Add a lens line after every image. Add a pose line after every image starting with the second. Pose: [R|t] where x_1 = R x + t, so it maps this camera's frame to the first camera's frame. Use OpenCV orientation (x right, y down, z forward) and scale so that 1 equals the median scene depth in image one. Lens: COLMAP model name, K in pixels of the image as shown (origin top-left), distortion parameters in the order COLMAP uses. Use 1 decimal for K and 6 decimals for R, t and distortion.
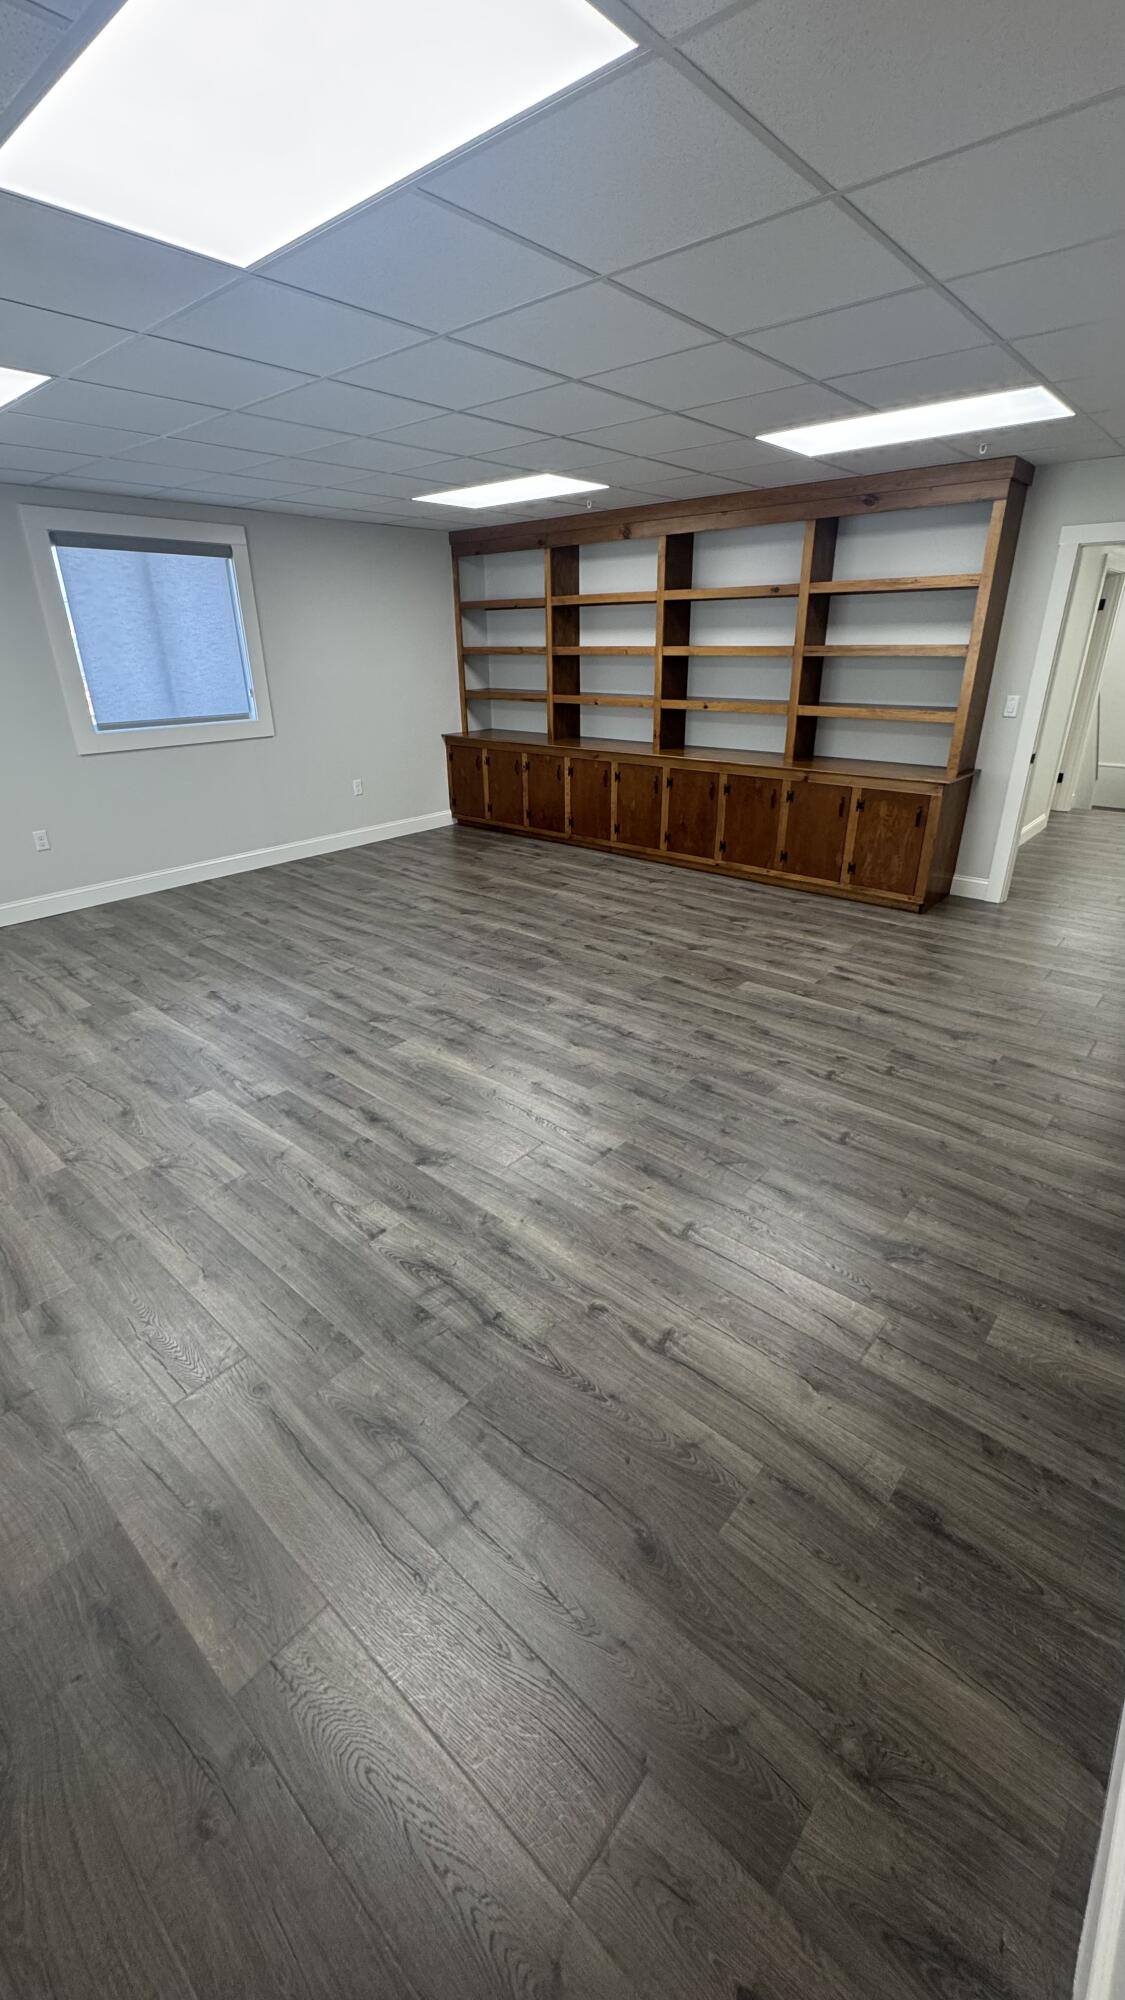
lens RADIAL K [[797.8, 0, 570.5], [0, 797.8, 992.2], [0, 0, 1]] dist [-0.005703, 0.000804]
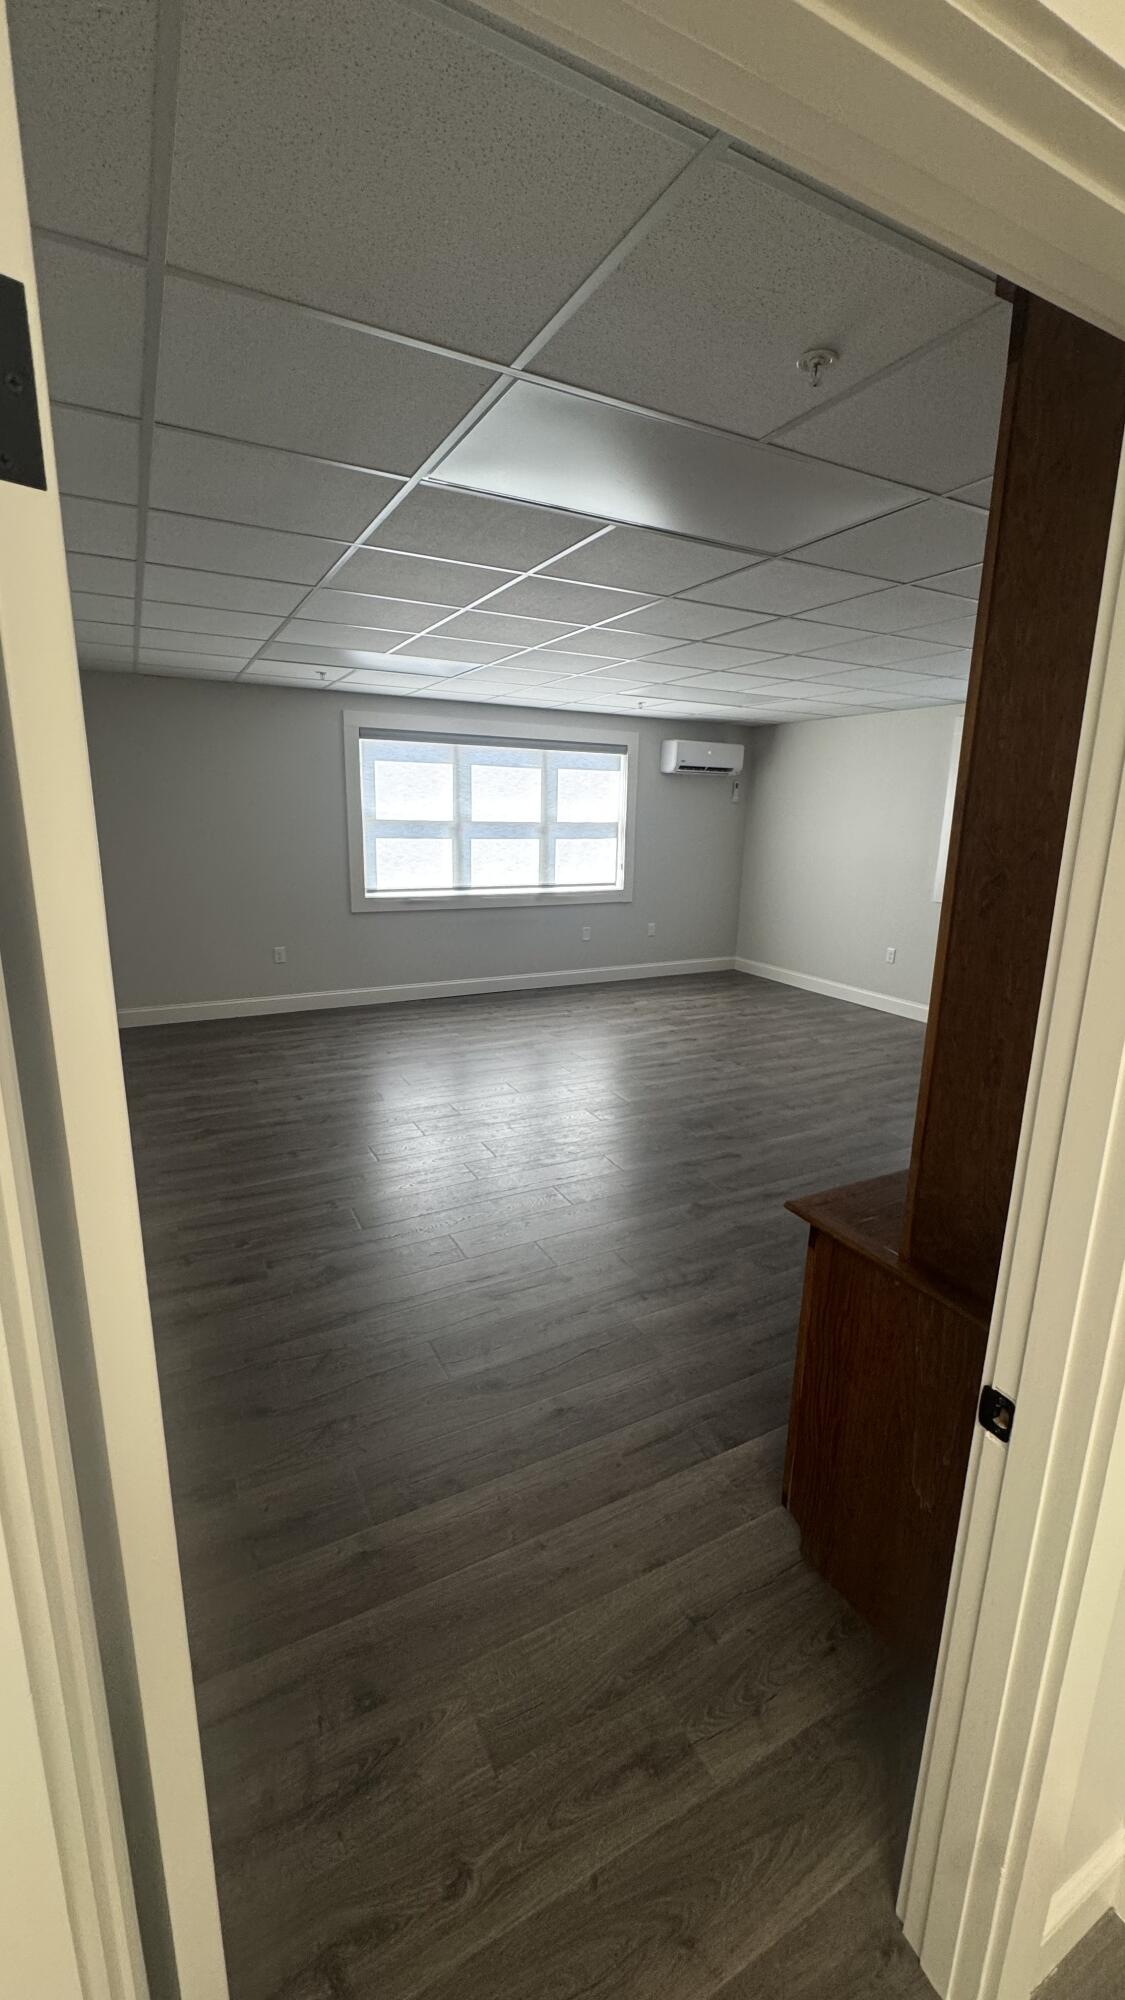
lens RADIAL K [[797.8, 0, 565.5], [0, 797.8, 1001.2], [0, 0, 1]] dist [-0.005703, 0.000804]
pose [[-0.362226, 0.222081, -0.905247, 0.859936], [-0.392785, 0.844388, 0.364319, -0.455451], [0.845288, 0.487534, -0.218629, 0.996901]]
